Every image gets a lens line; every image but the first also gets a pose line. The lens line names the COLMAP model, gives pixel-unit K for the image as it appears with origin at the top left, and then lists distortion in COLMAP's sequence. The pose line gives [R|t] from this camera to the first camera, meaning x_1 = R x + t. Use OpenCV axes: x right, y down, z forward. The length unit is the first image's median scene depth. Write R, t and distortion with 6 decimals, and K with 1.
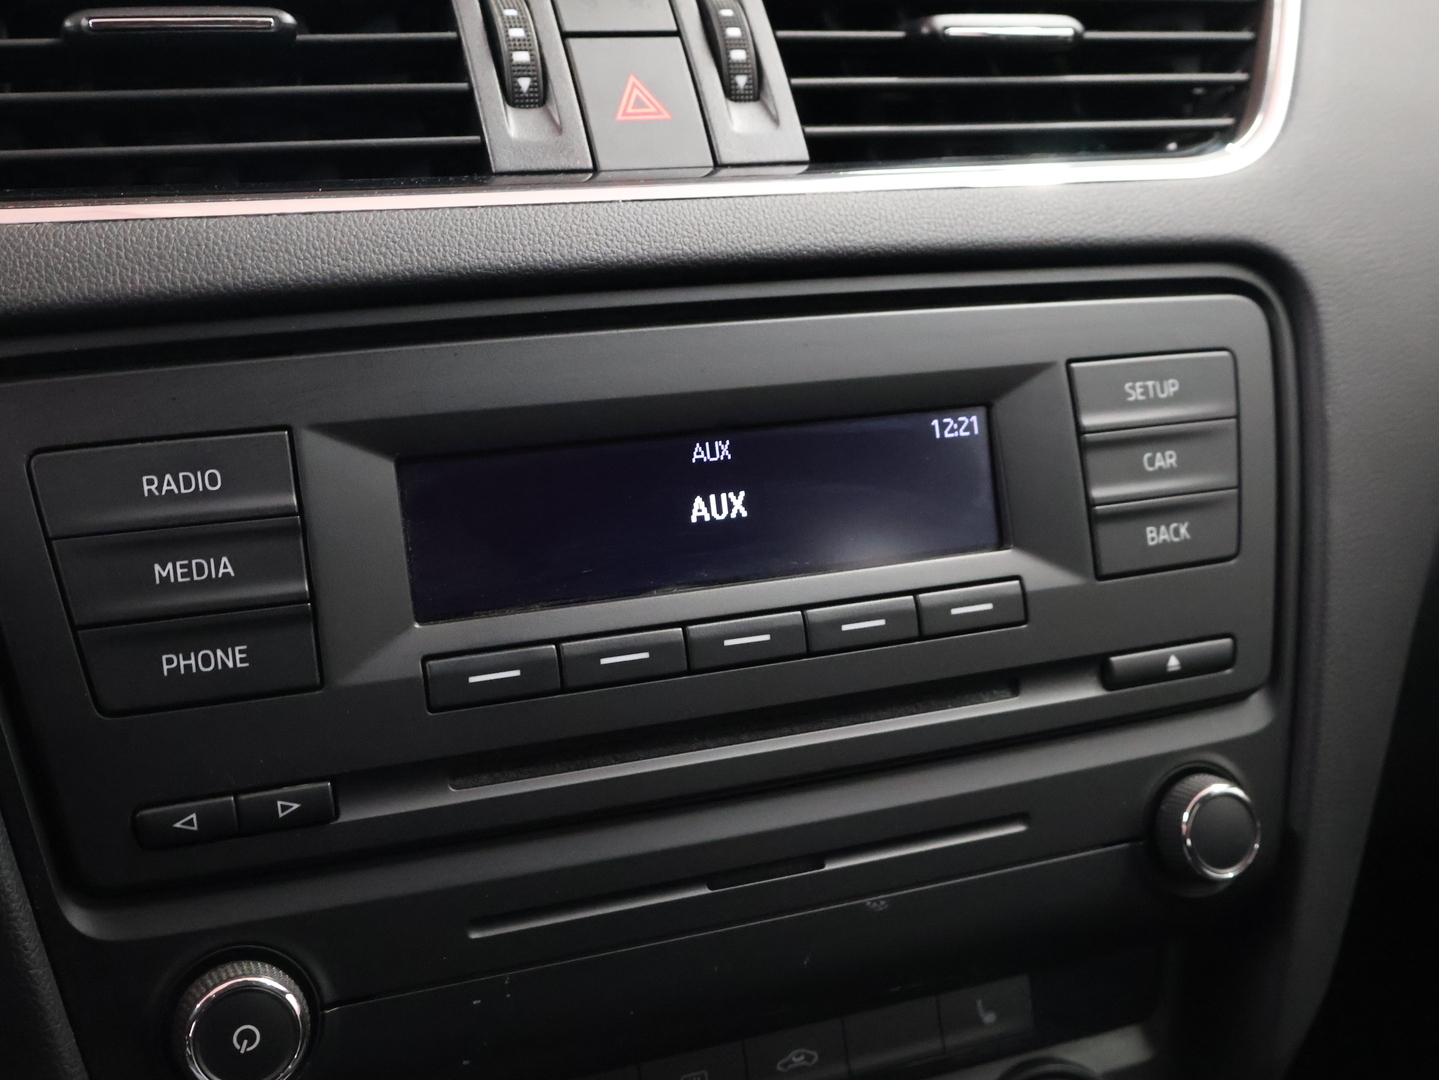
lens RADIAL K [[1554.9, 0, 721.9], [0, 1554.9, 536.0], [0, 0, 1]] dist [0.007506, 0.000000]
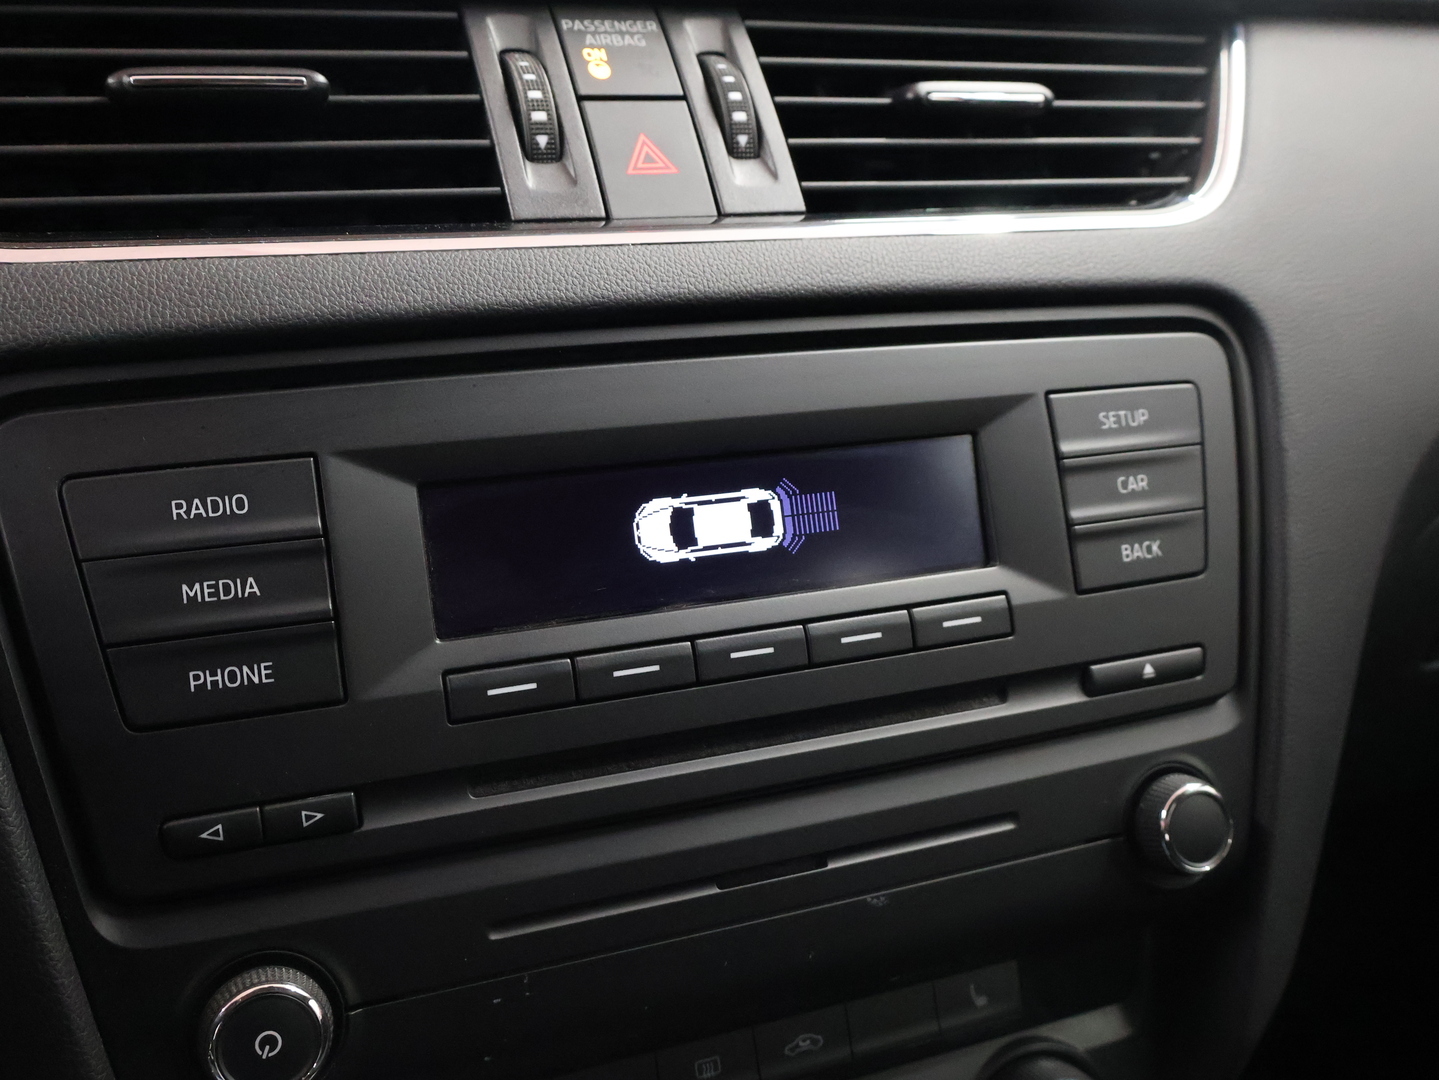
lens RADIAL K [[1173.5, 0, 717.6], [0, 1173.5, 547.7], [0, 0, 1]] dist [-0.001020, 0.002363]
pose [[0.999740, -0.009839, -0.020588, 0.009581], [0.009398, 0.999727, -0.021406, 0.011915], [0.020793, 0.021207, 0.999559, 0.193320]]
